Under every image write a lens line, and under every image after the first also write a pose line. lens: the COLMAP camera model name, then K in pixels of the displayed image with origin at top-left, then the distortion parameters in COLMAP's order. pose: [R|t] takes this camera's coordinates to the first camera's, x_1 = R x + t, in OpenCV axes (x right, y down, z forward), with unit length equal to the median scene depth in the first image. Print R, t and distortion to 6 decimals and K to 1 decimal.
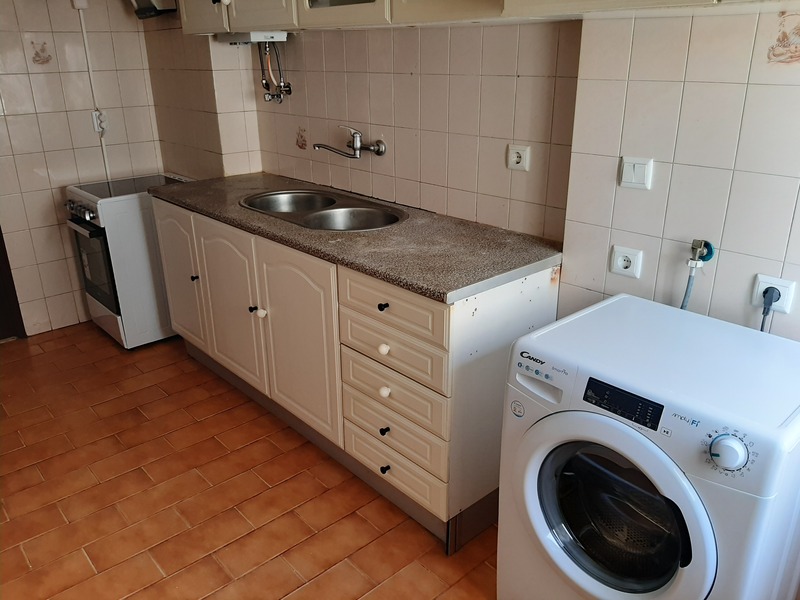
lens RADIAL K [[623.3, 0, 400.0], [0, 623.3, 300.0], [0, 0, 1]] dist [-0.000852, -0.012701]
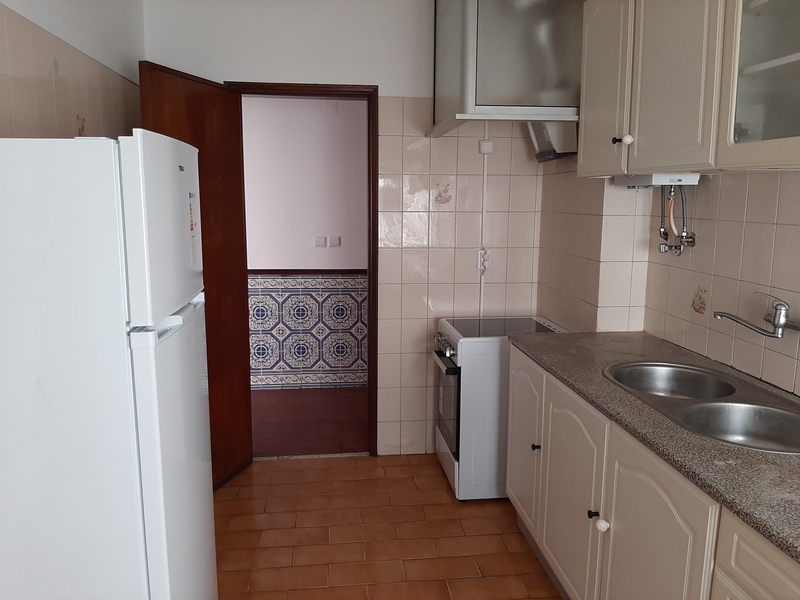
lens RADIAL K [[651.5, 0, 400.0], [0, 651.5, 300.0], [0, 0, 1]] dist [0.064158, -0.120374]
pose [[0.827938, 0.106778, -0.550561, -0.013965], [-0.225591, 0.962191, -0.152634, -0.046616], [0.513446, 0.250573, 0.820723, 0.120042]]
